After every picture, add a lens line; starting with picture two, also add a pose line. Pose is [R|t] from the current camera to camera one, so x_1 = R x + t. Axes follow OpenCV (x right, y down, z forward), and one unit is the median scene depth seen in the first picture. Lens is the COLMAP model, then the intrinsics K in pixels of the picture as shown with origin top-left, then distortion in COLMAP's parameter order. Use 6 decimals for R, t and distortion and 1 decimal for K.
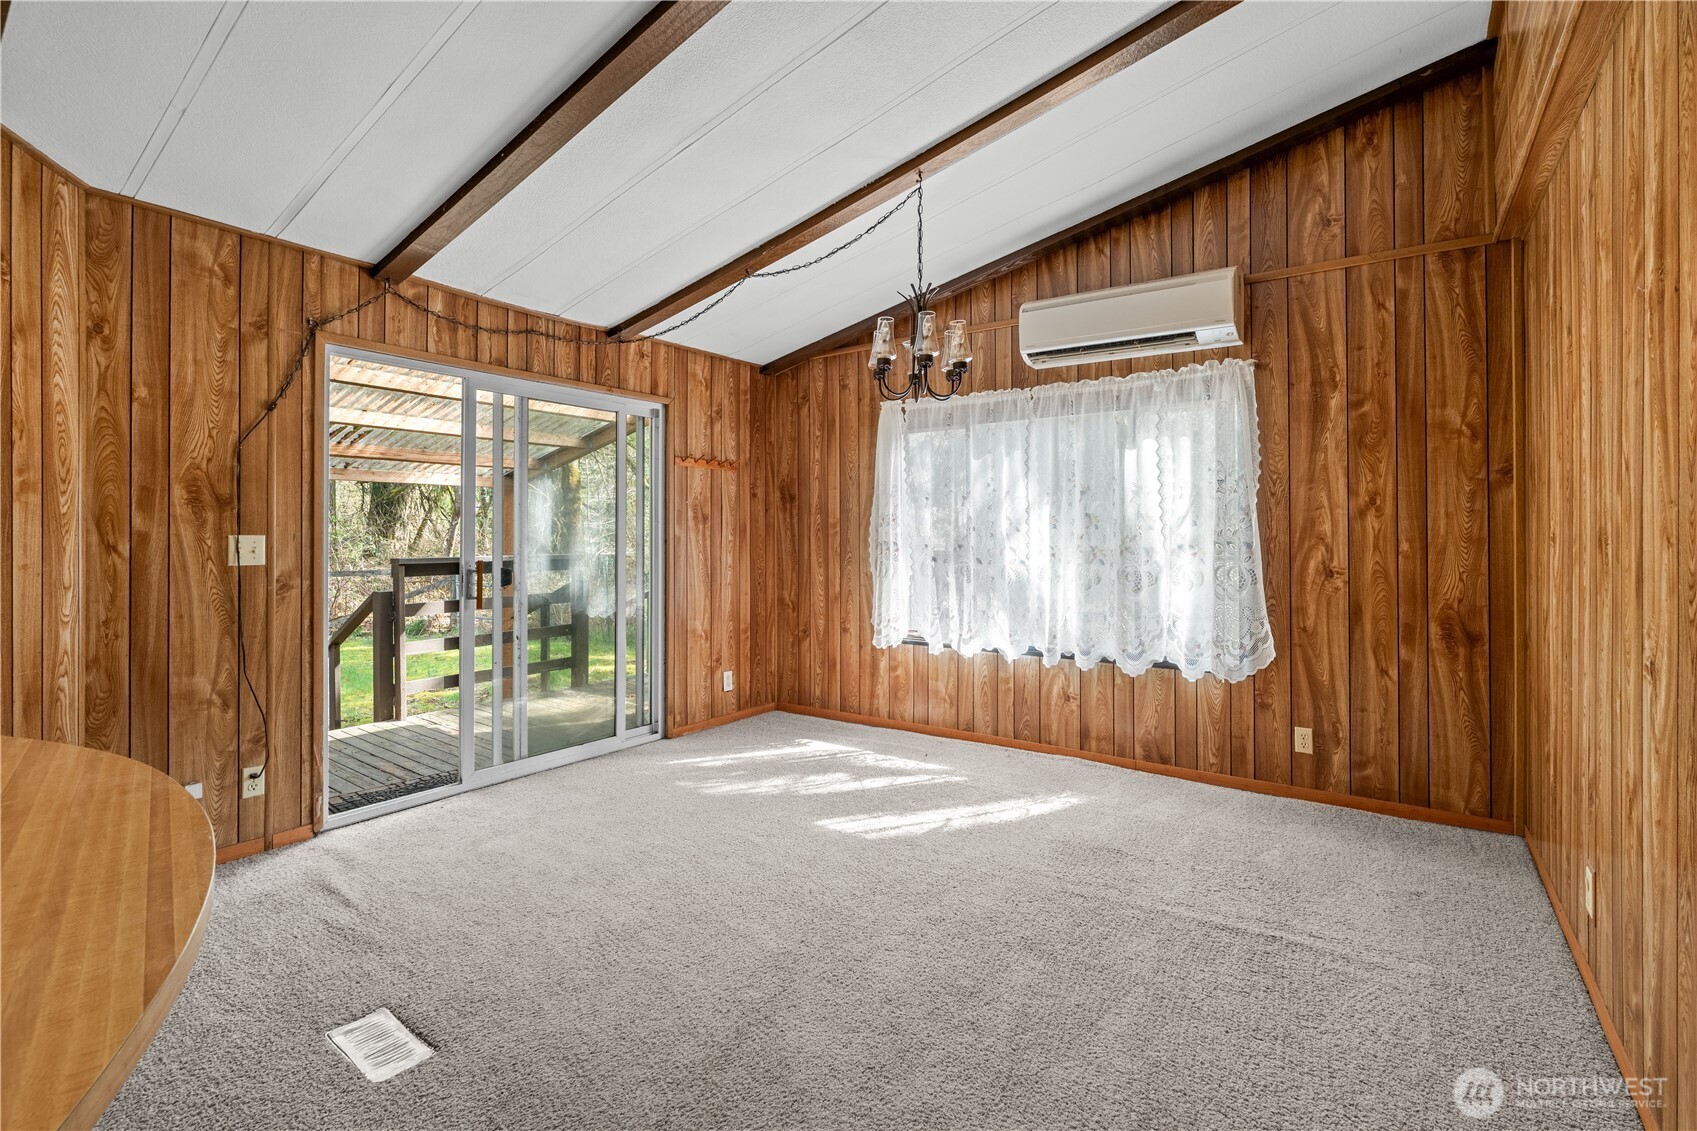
lens RADIAL K [[752.6, 0, 847.5], [0, 752.6, 526.1], [0, 0, 1]] dist [-0.008407, 0.002085]
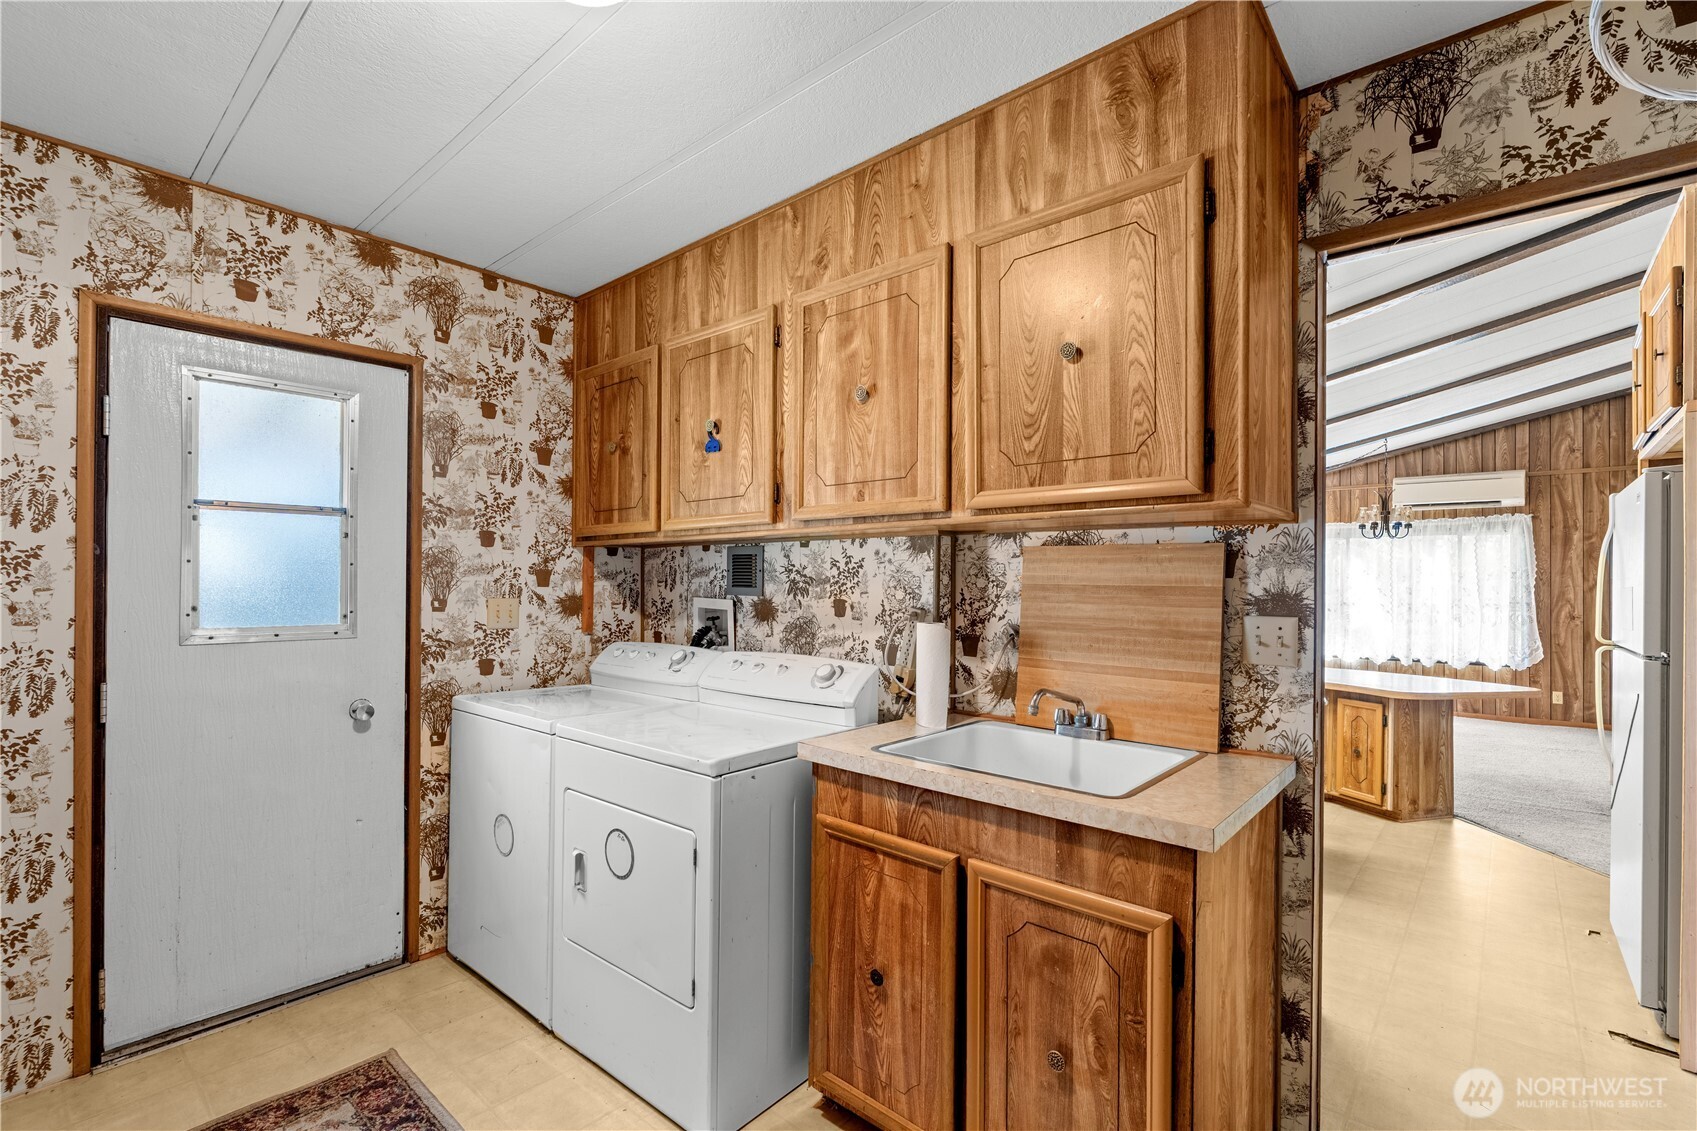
lens RADIAL K [[752.6, 0, 854.6], [0, 752.6, 583.6], [0, 0, 1]] dist [-0.008407, 0.002085]
pose [[0.996143, 0.006093, -0.087527, -1.156614], [-0.005866, 0.999979, 0.002850, -0.026462], [0.087543, -0.002326, 0.996158, -1.239969]]
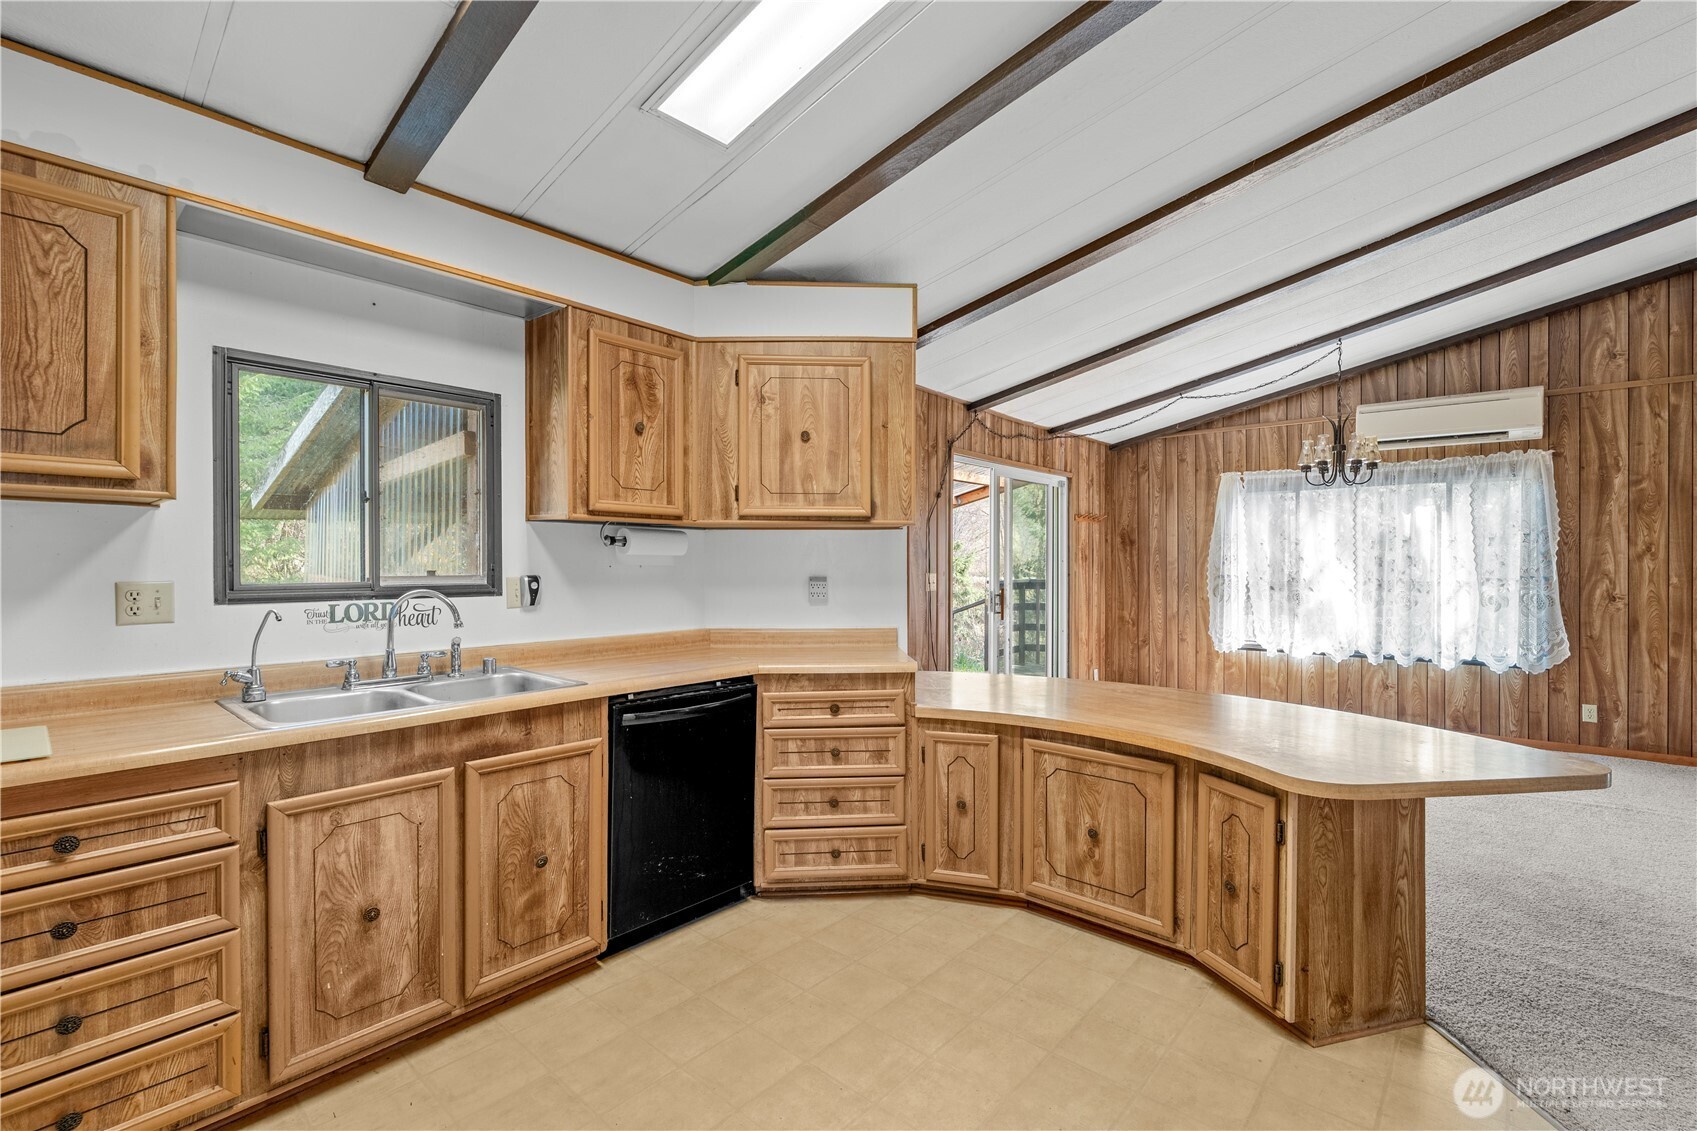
lens RADIAL K [[752.6, 0, 846.4], [0, 752.6, 565.8], [0, 0, 1]] dist [-0.008407, 0.002085]
pose [[0.995825, -0.000530, -0.091284, -0.690396], [0.001754, 0.999910, 0.013331, -0.021686], [0.091269, -0.013435, 0.995736, -0.566568]]
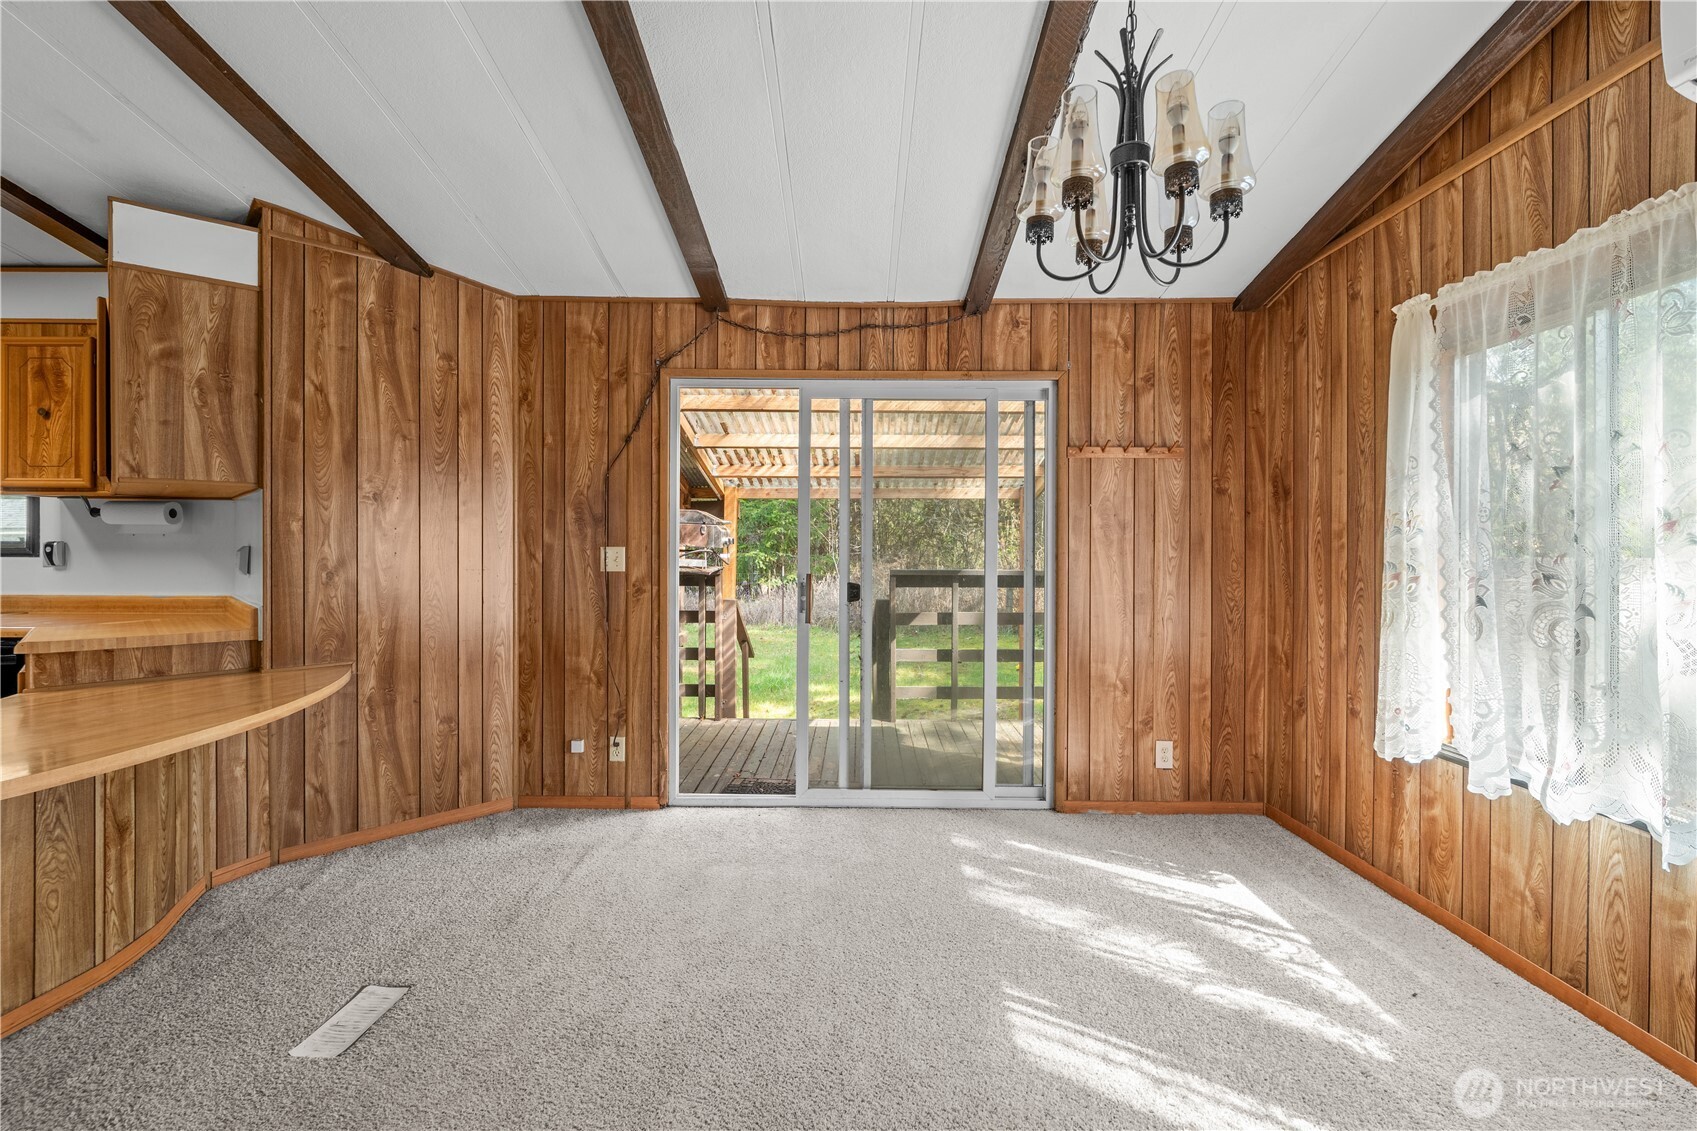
lens RADIAL K [[752.6, 0, 845.5], [0, 752.6, 544.3], [0, 0, 1]] dist [-0.008407, 0.002085]
pose [[0.583221, 0.000814, -0.812313, 0.342971], [0.005023, 0.999977, 0.004608, 0.003571], [0.812298, -0.006768, 0.583204, 0.488277]]
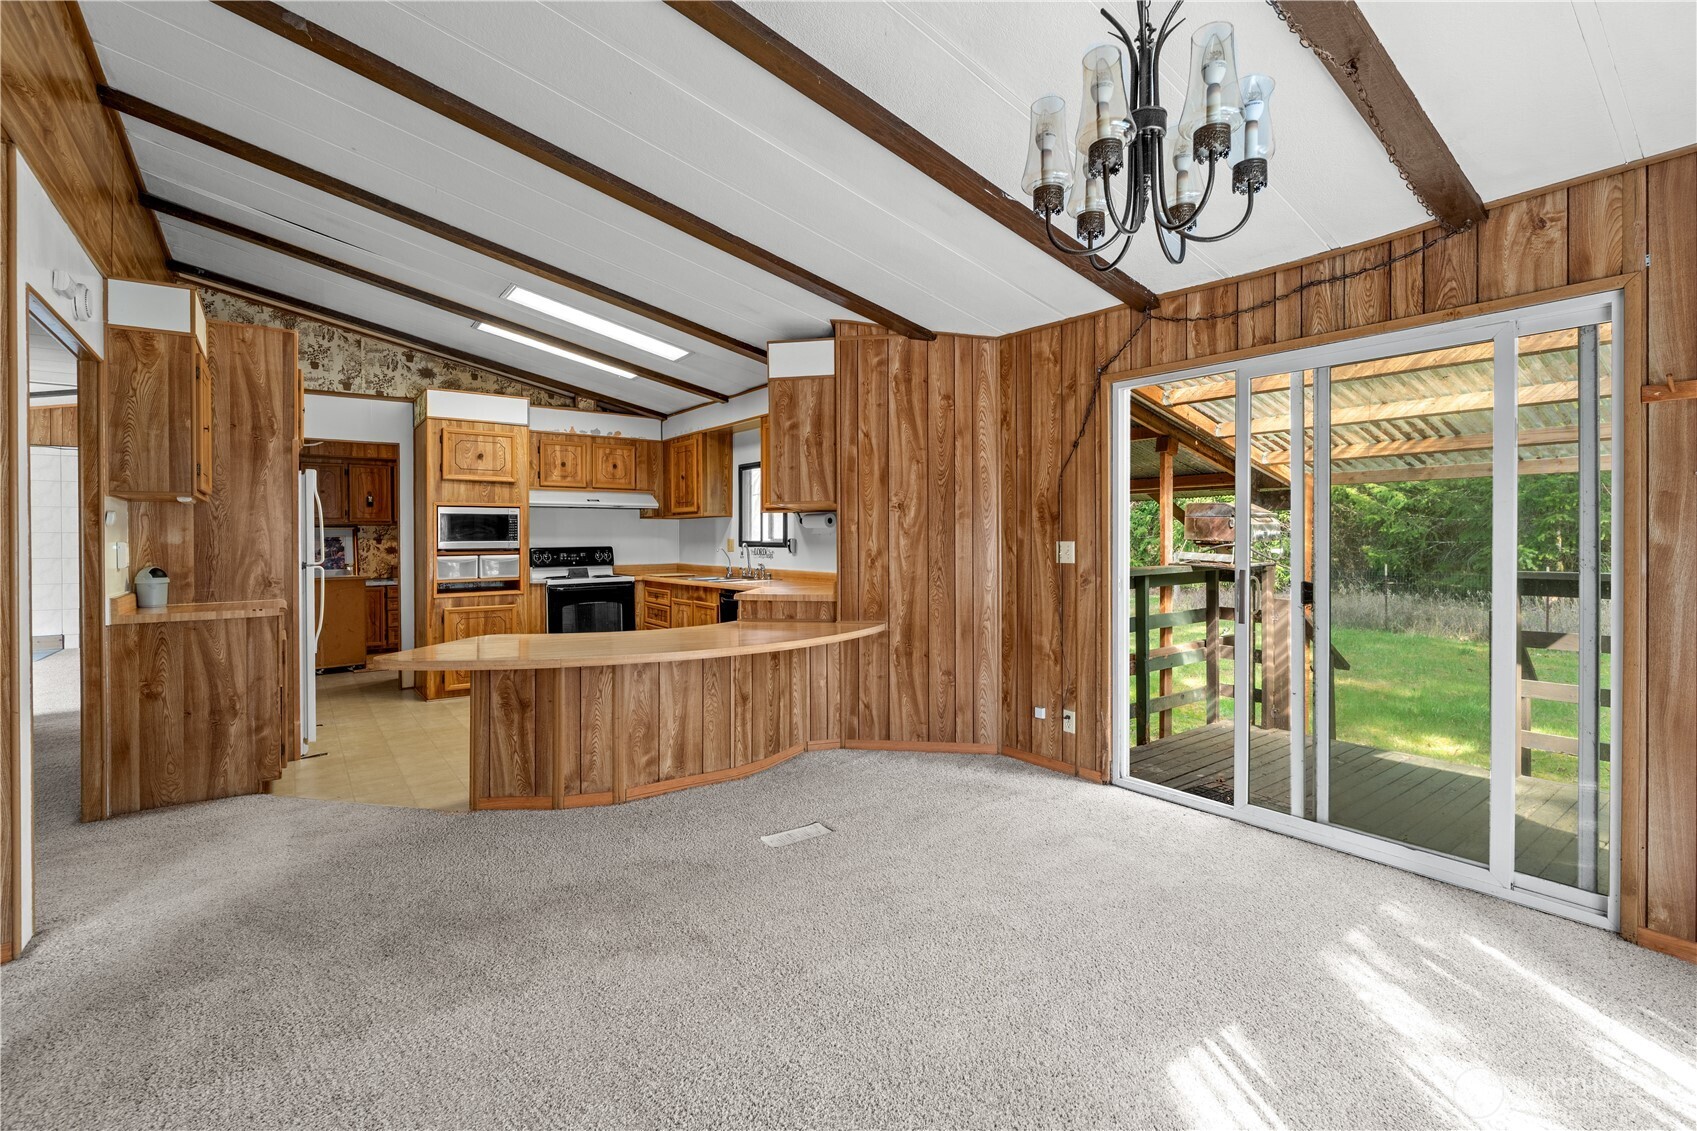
lens RADIAL K [[752.6, 0, 854.2], [0, 752.6, 539.8], [0, 0, 1]] dist [-0.008407, 0.002085]
pose [[-0.282982, 0.001682, -0.959124, 0.521971], [0.011837, 0.999928, -0.001739, 0.005998], [0.959052, -0.011845, -0.282981, 0.839573]]
